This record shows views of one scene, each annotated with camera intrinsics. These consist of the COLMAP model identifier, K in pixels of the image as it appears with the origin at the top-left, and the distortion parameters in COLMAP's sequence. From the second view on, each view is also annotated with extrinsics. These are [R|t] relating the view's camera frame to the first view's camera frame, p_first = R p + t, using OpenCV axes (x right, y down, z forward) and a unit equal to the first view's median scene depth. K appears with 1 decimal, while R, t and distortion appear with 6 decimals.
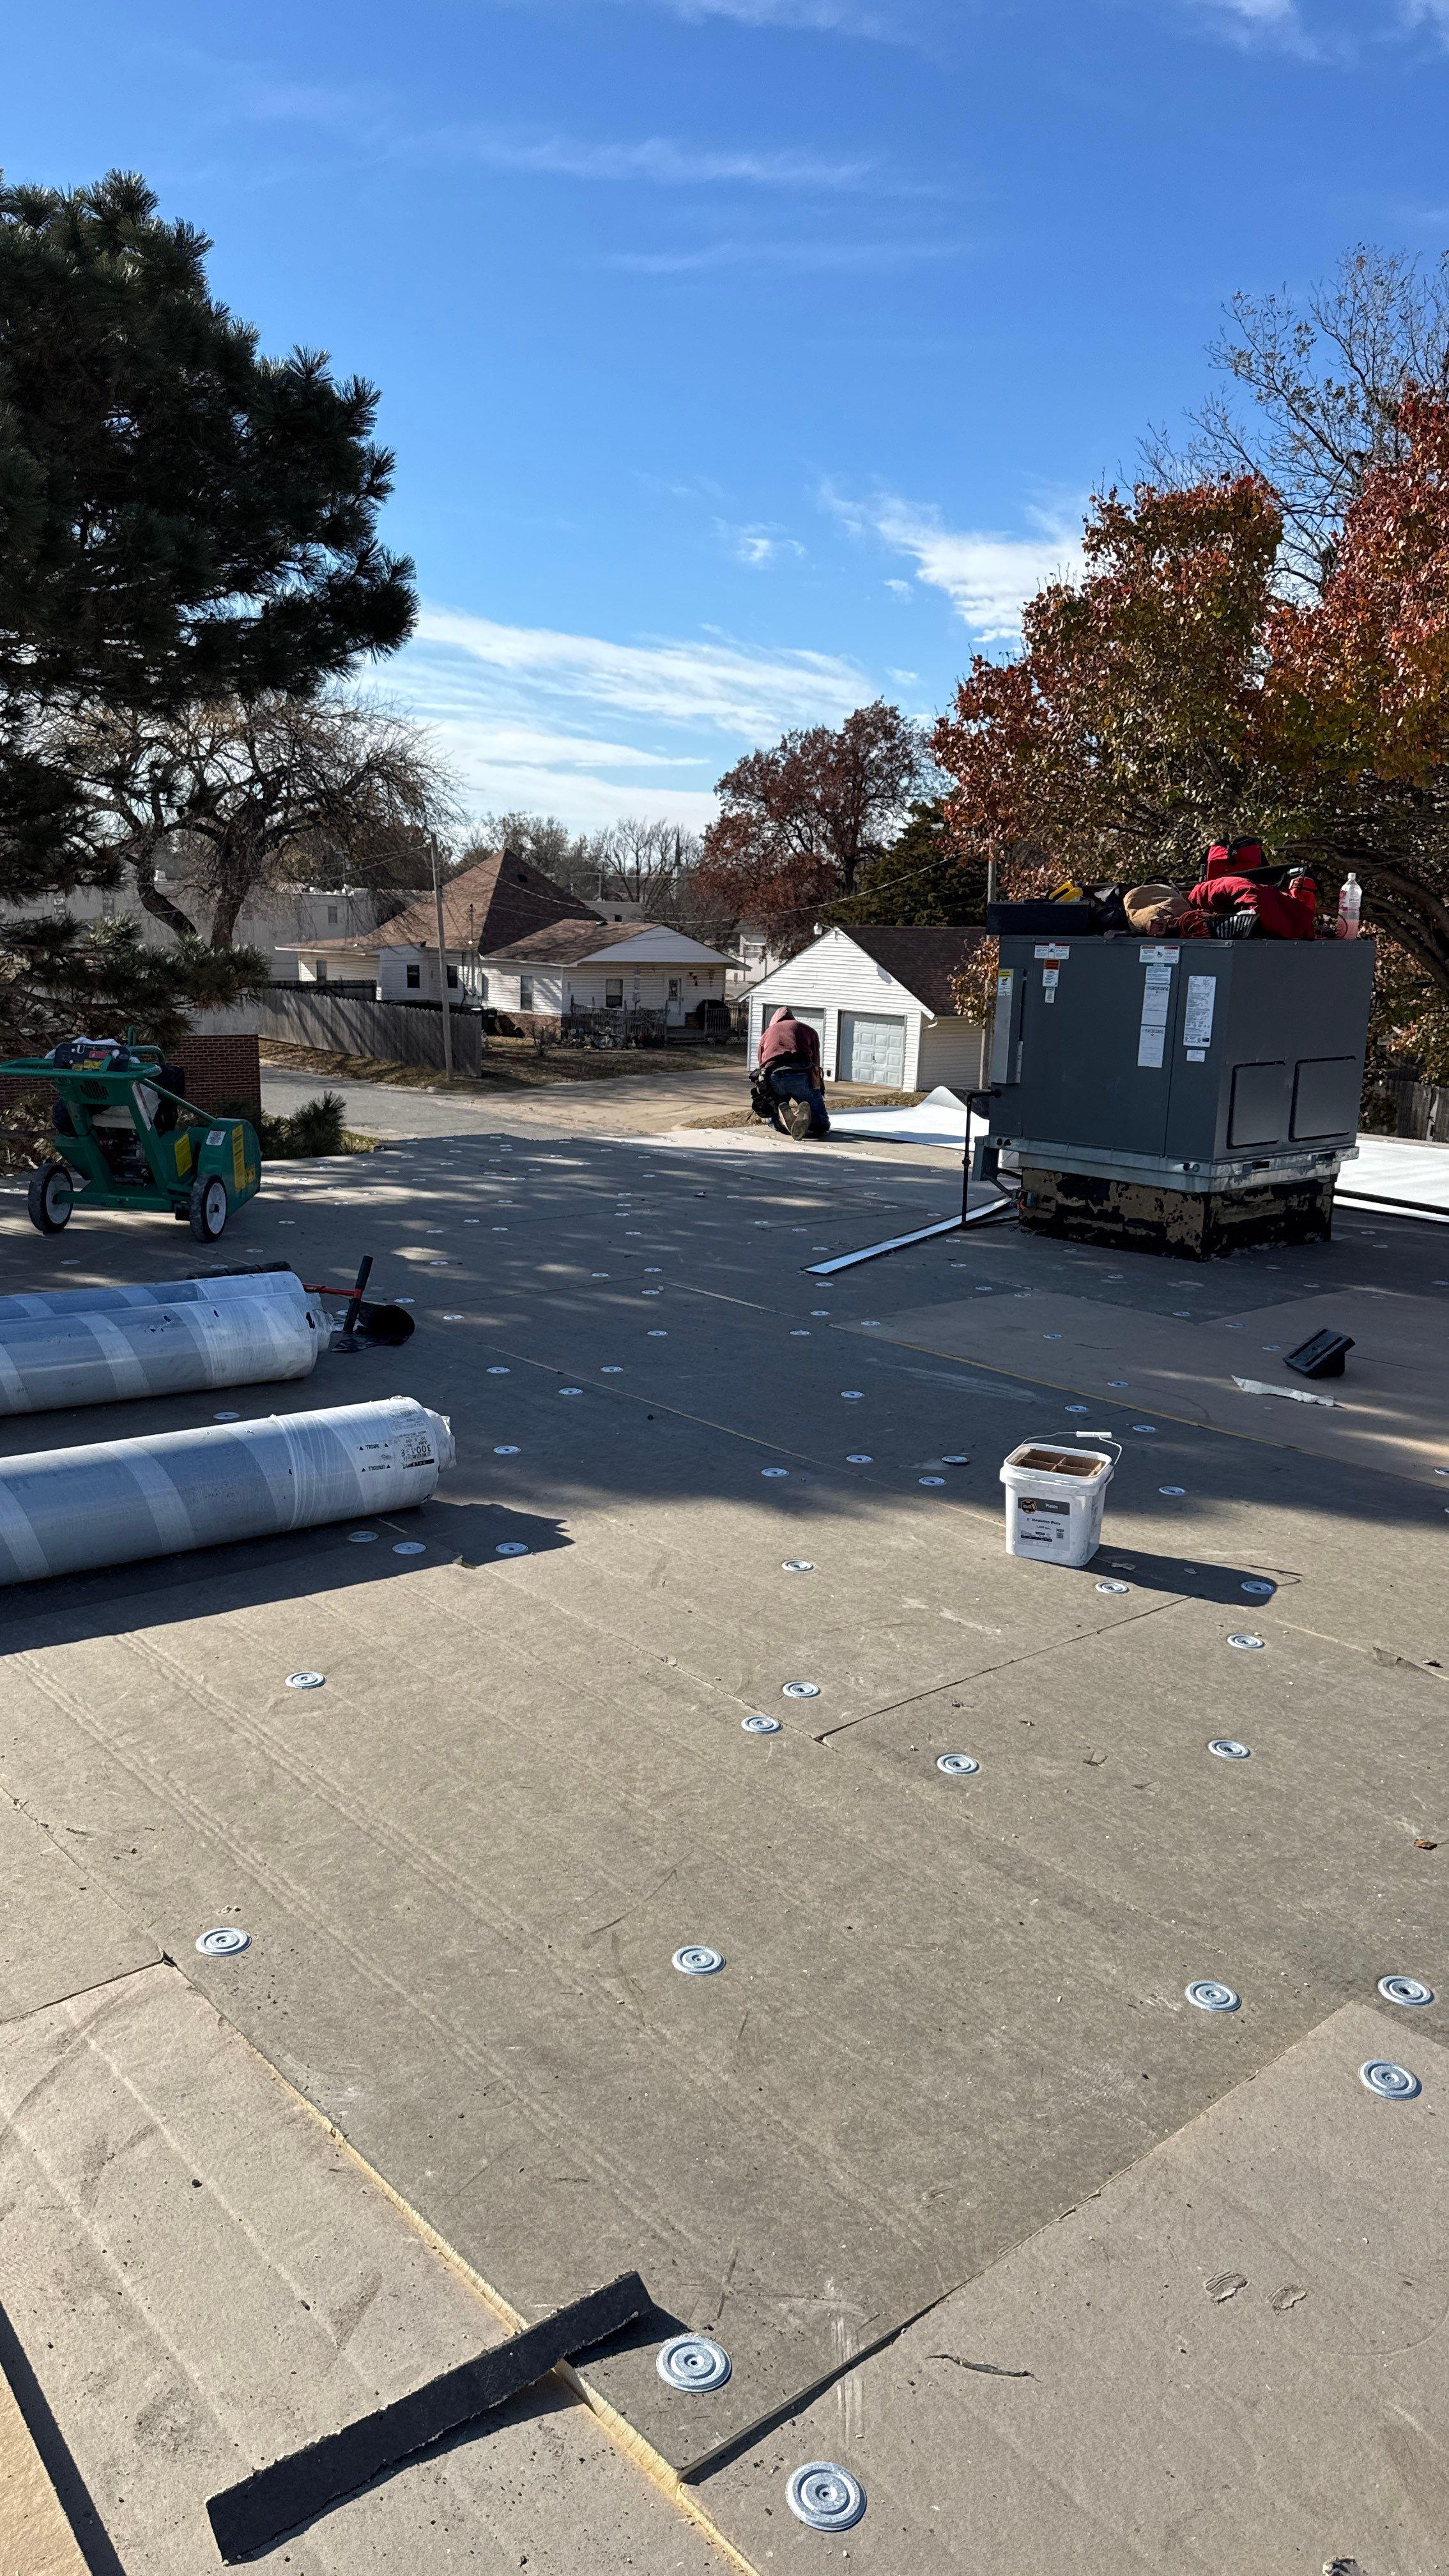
lens RADIAL K [[1800.0, 0, 731.1], [0, 1800.0, 1275.9], [0, 0, 1]] dist [0.071307, -0.096500]
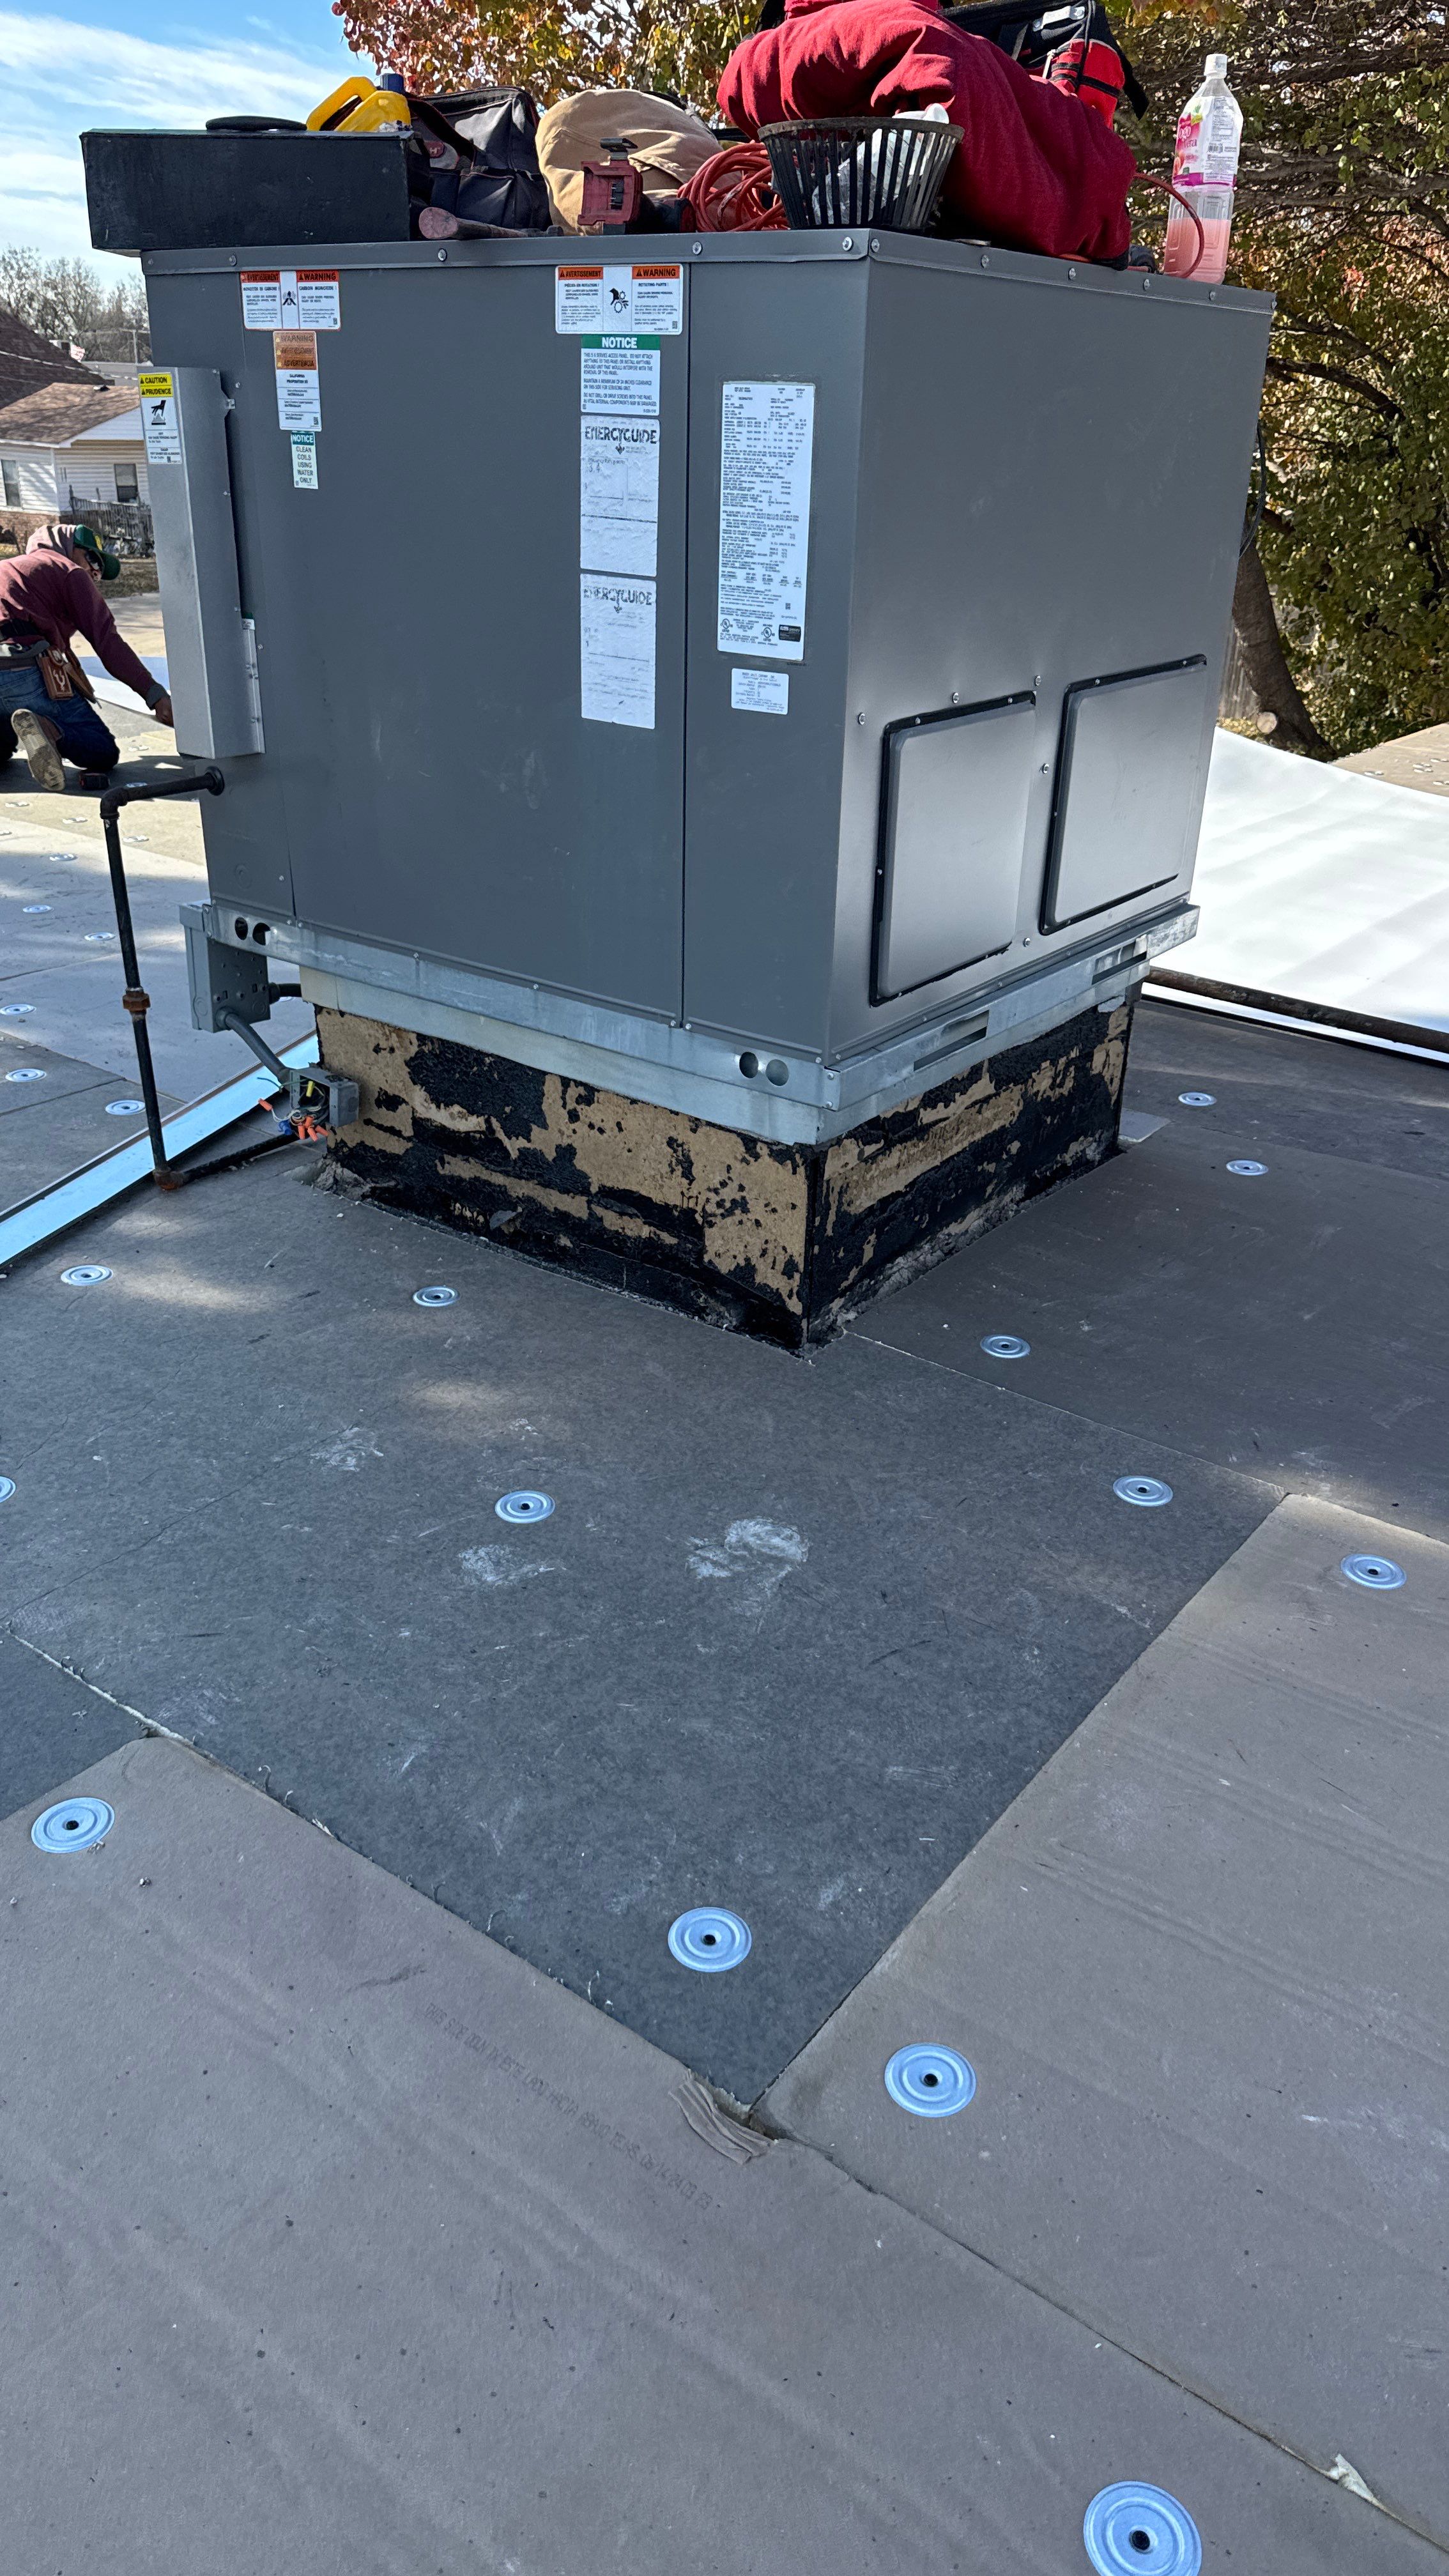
lens RADIAL K [[1800.0, 0, 741.1], [0, 1800.0, 1281.0], [0, 0, 1]] dist [0.071307, -0.096500]
pose [[0.978963, -0.094425, 0.180874, 0.149997], [0.044806, 0.964322, 0.260914, -0.082732], [-0.199057, -0.247321, 0.948266, 0.547567]]
